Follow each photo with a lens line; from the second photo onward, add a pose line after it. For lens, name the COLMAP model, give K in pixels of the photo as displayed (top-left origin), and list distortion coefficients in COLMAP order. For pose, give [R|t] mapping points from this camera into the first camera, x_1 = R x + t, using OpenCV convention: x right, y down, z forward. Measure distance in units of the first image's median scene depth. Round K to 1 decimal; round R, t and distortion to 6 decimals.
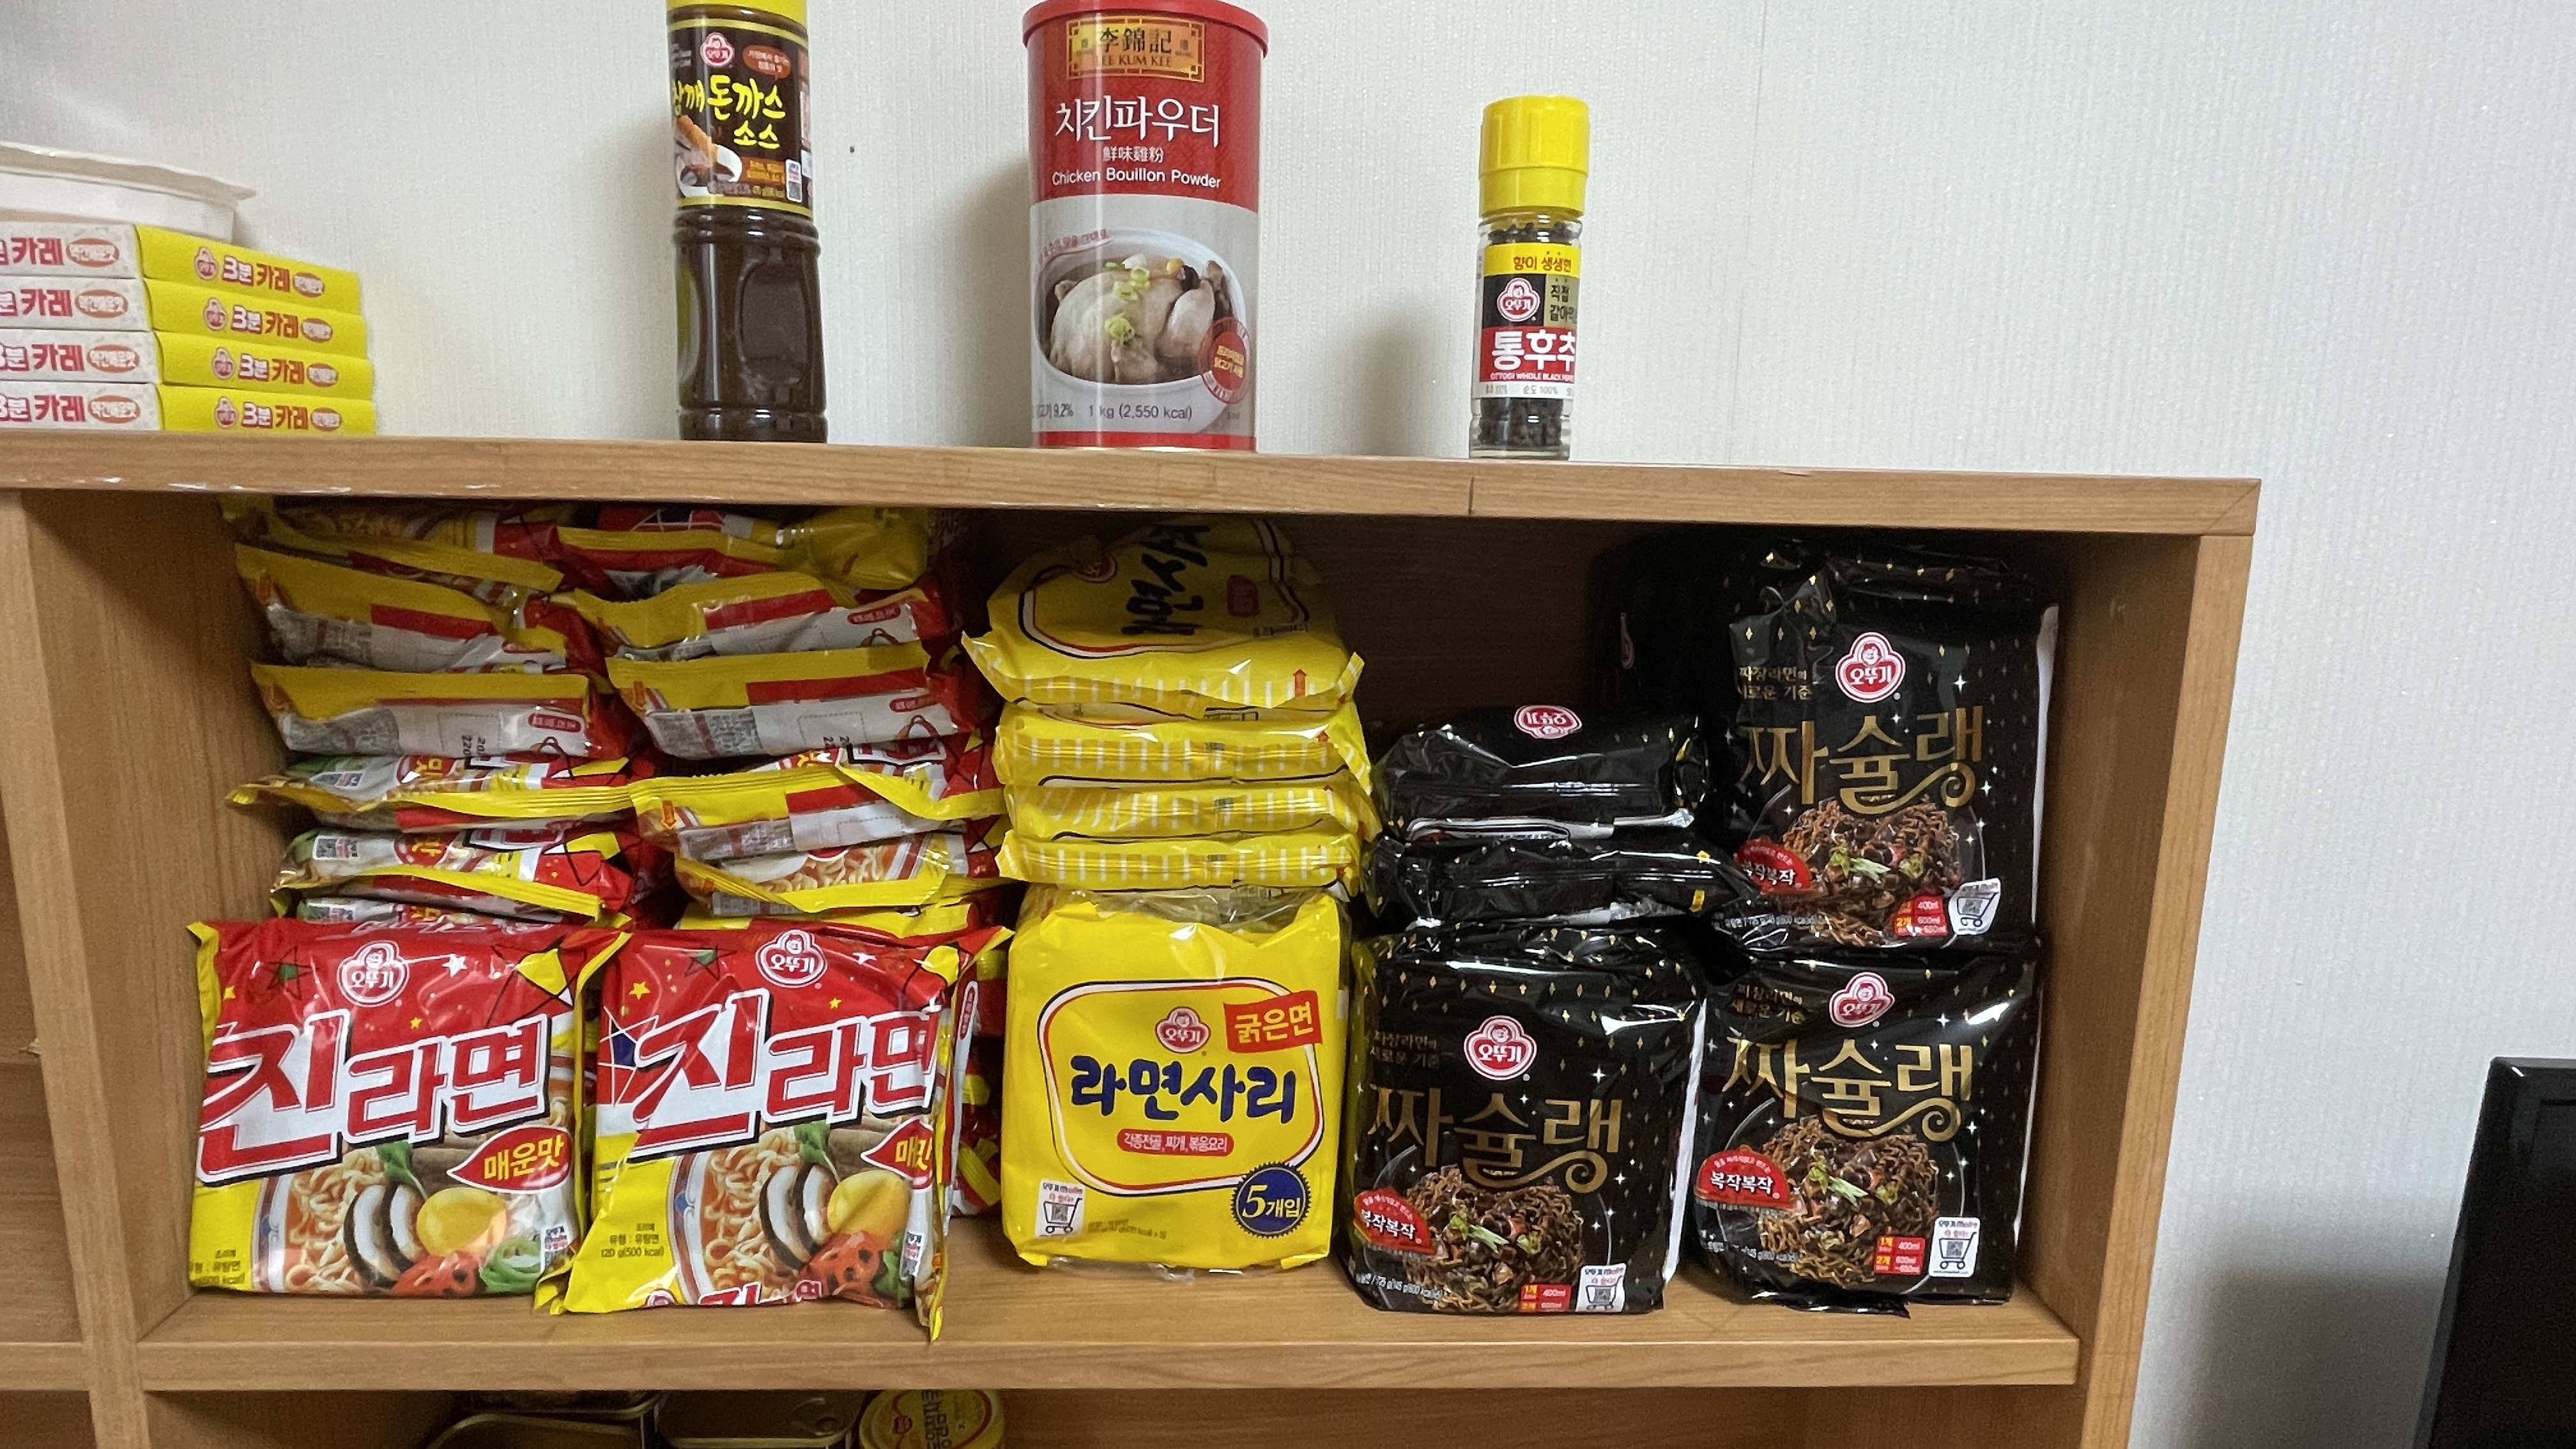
lens RADIAL K [[1423.7, 0, 1267.8], [0, 1423.7, 709.9], [0, 0, 1]] dist [0.000039, -0.003348]
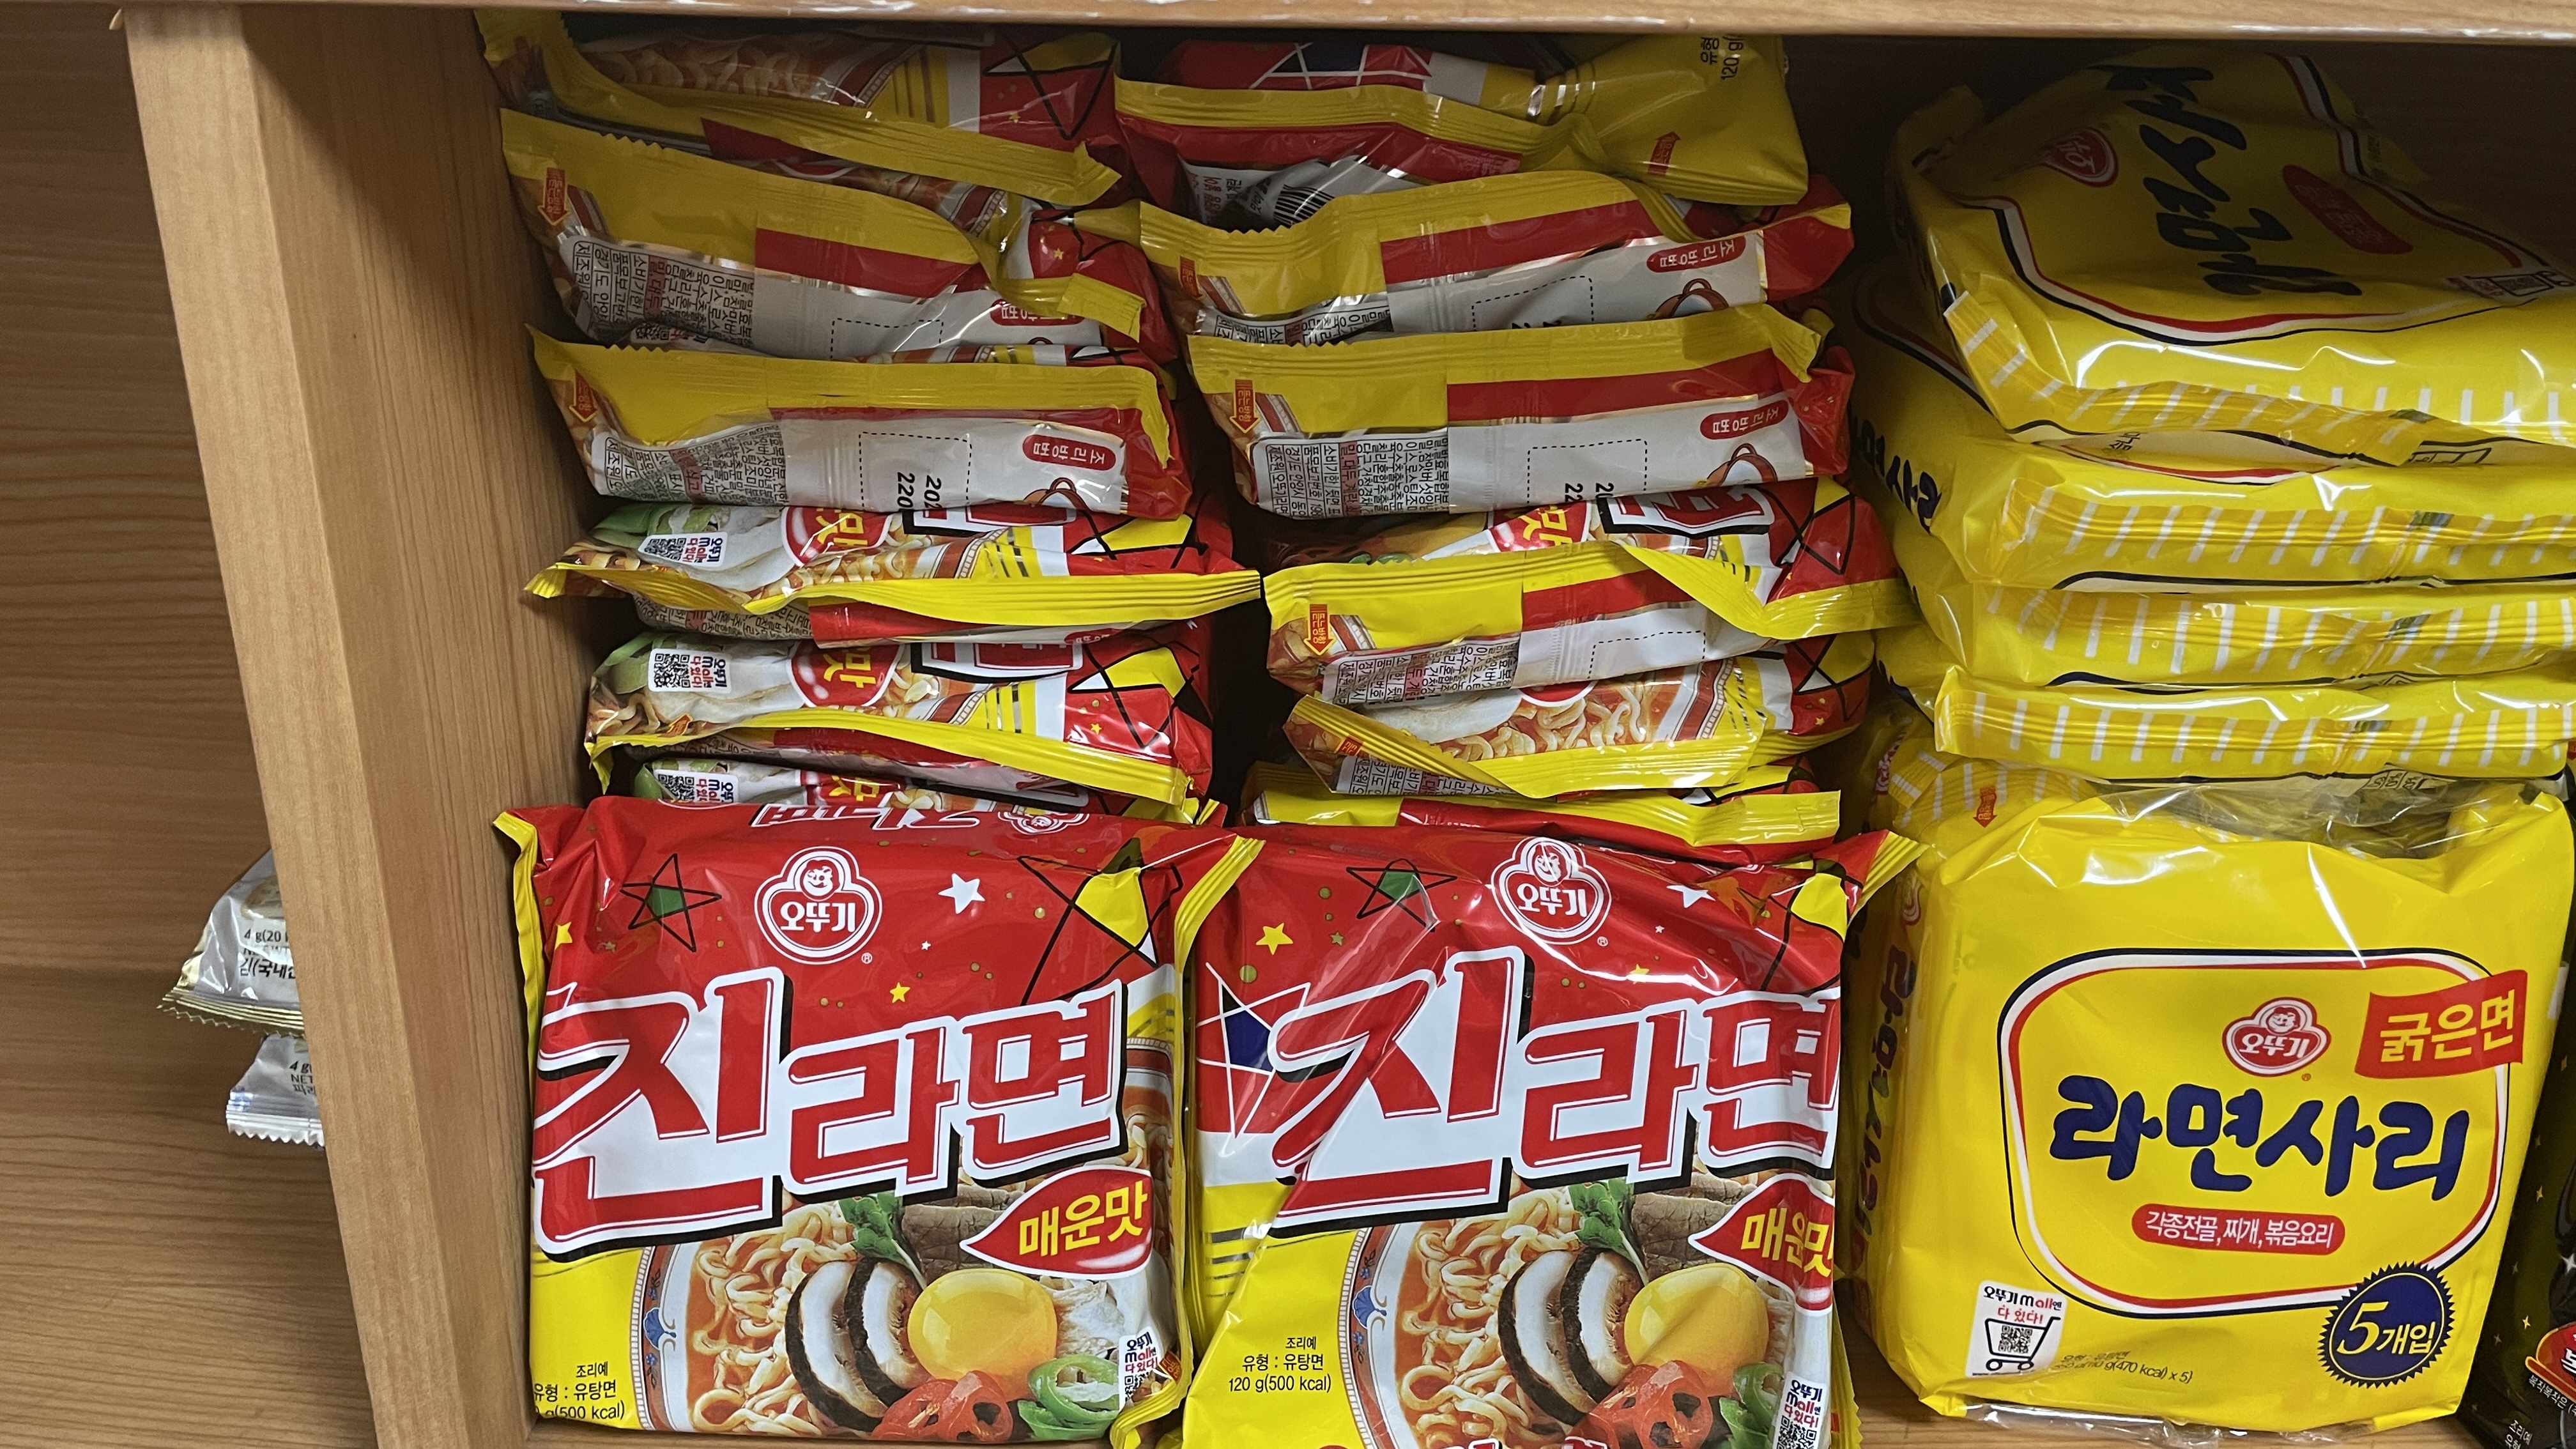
lens RADIAL K [[2021.6, 0, 1283.7], [0, 2021.6, 701.5], [0, 0, 1]] dist [0.079794, -0.111096]
pose [[0.998307, 0.015598, -0.056043, -0.397707], [-0.005489, 0.984340, 0.176196, -0.036597], [0.057913, -0.175590, 0.982758, 0.233501]]
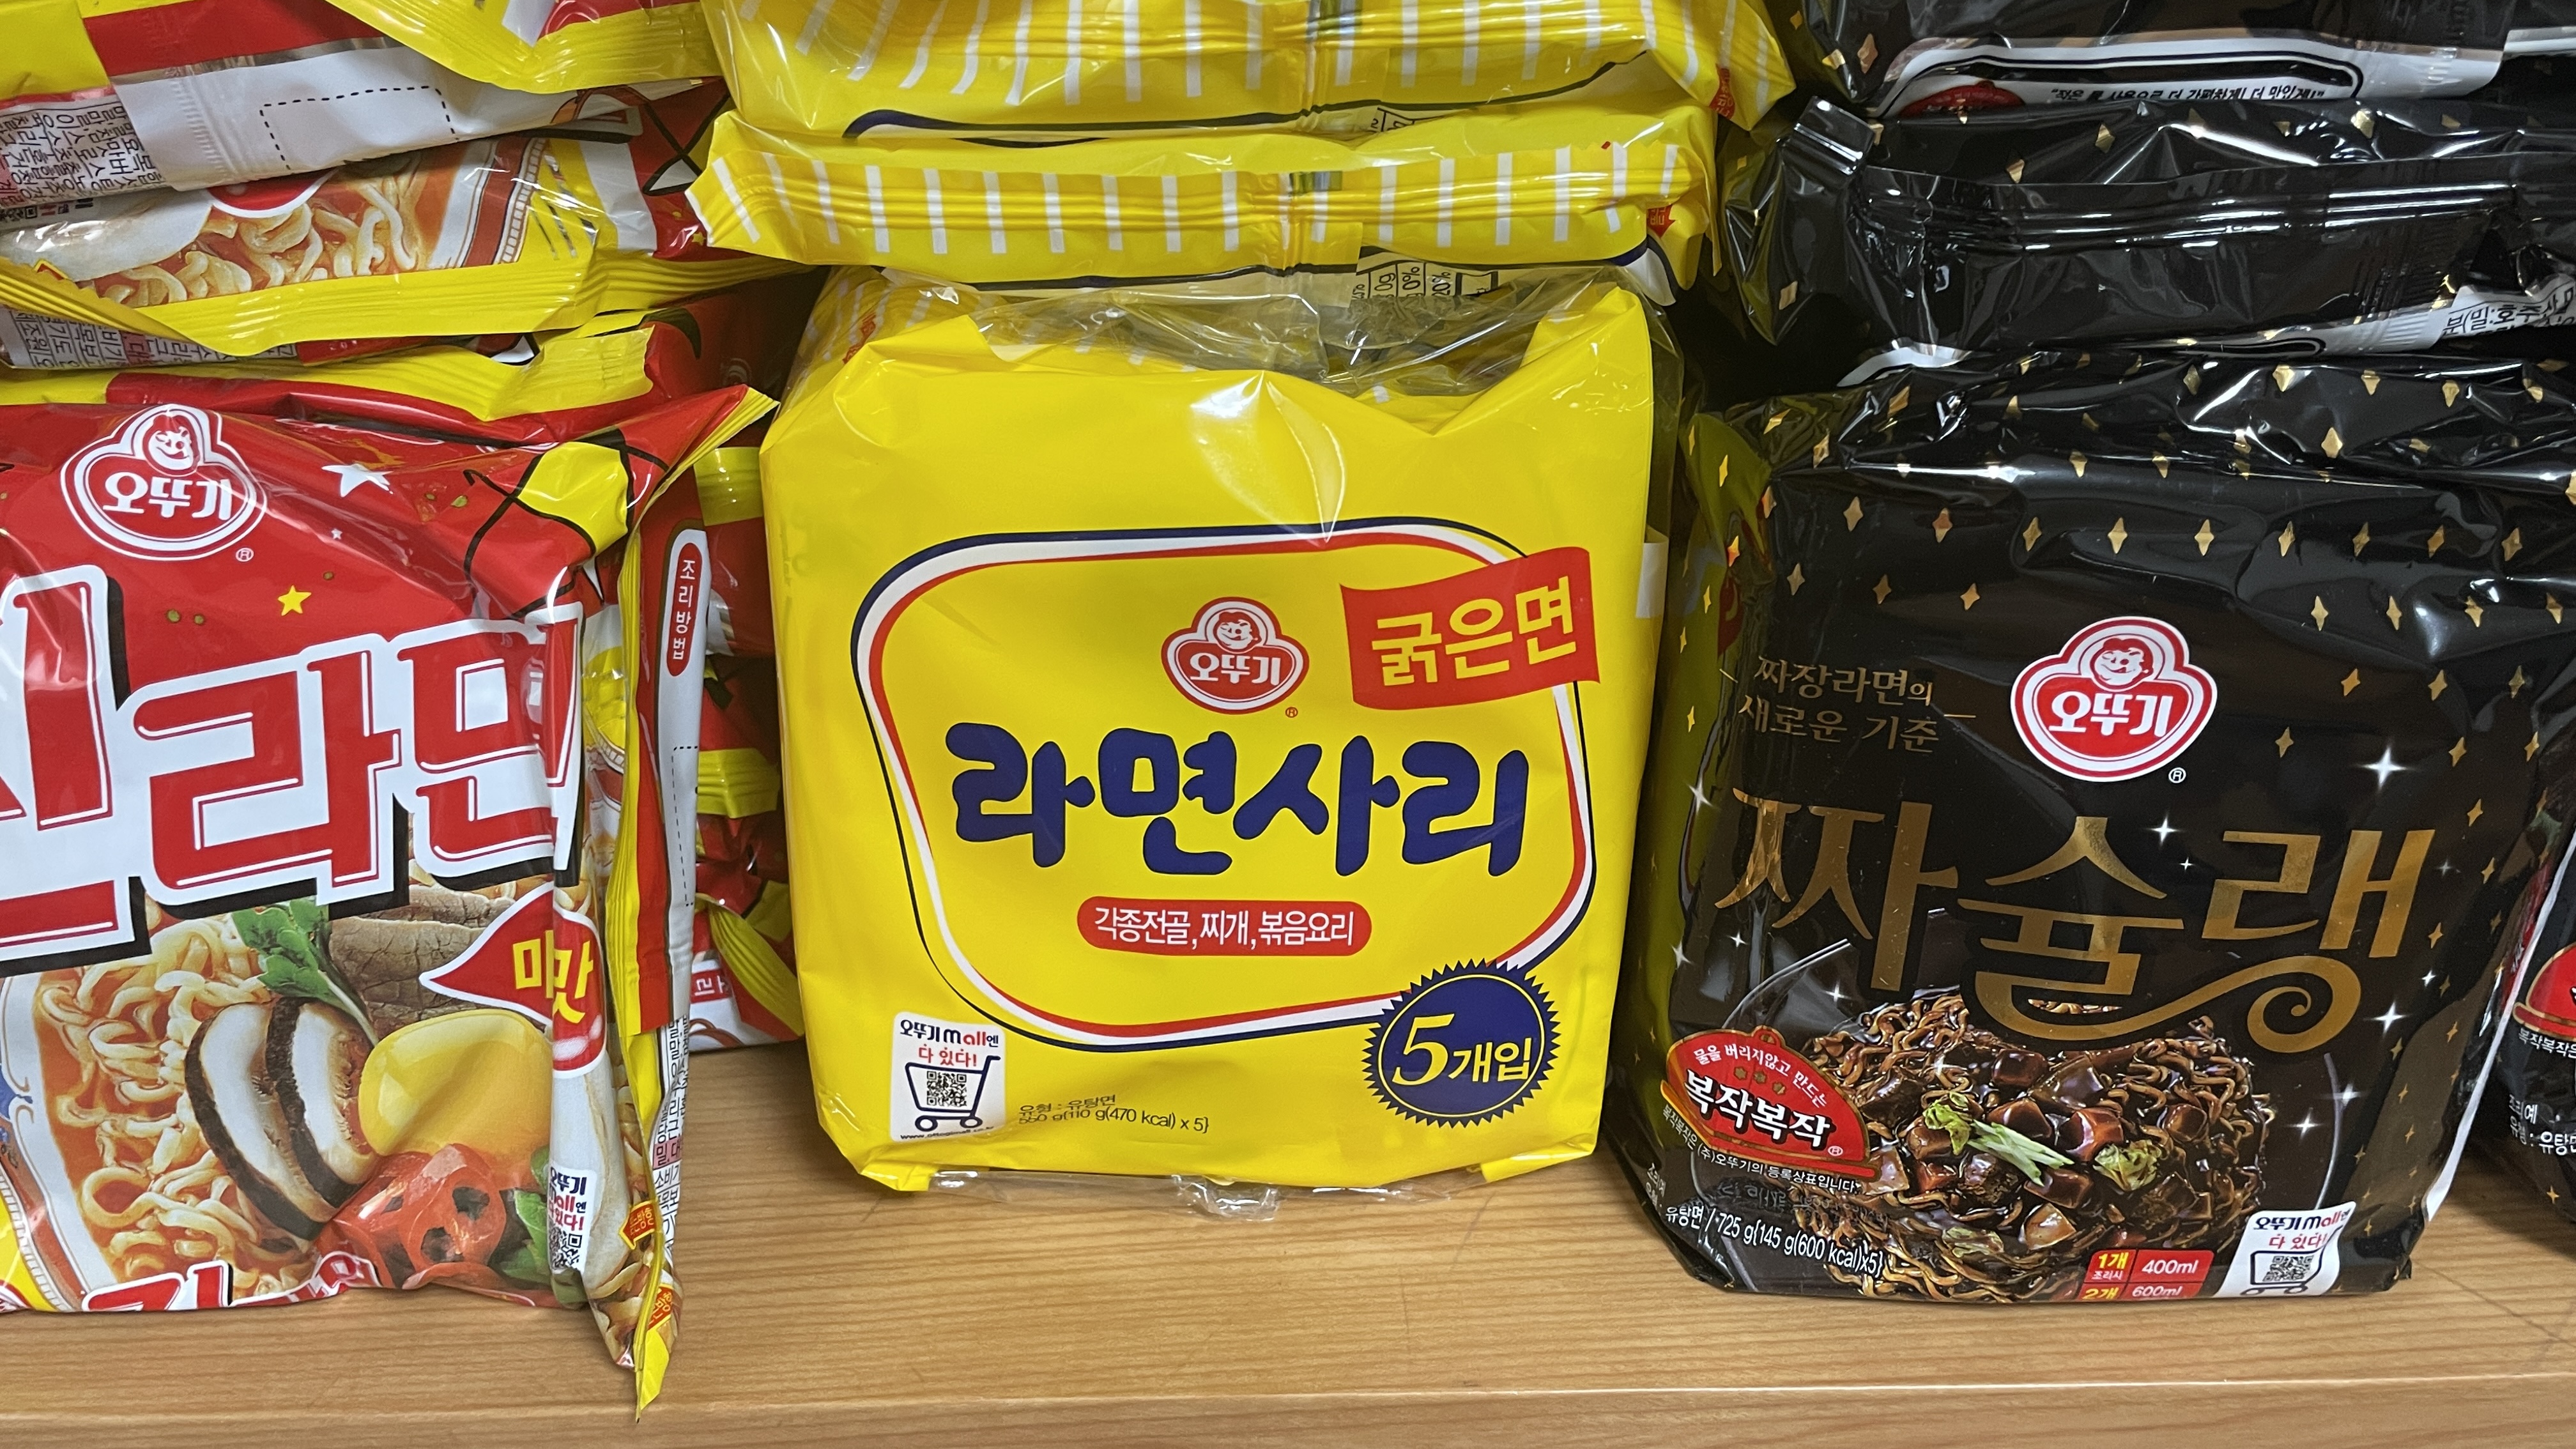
lens RADIAL K [[2021.6, 0, 1305.9], [0, 2021.6, 717.3], [0, 0, 1]] dist [0.079794, -0.111096]
pose [[0.999706, -0.013890, -0.019896, -0.030321], [0.019405, 0.949925, 0.311873, 0.073480], [0.014568, -0.312168, 0.949915, 0.485946]]
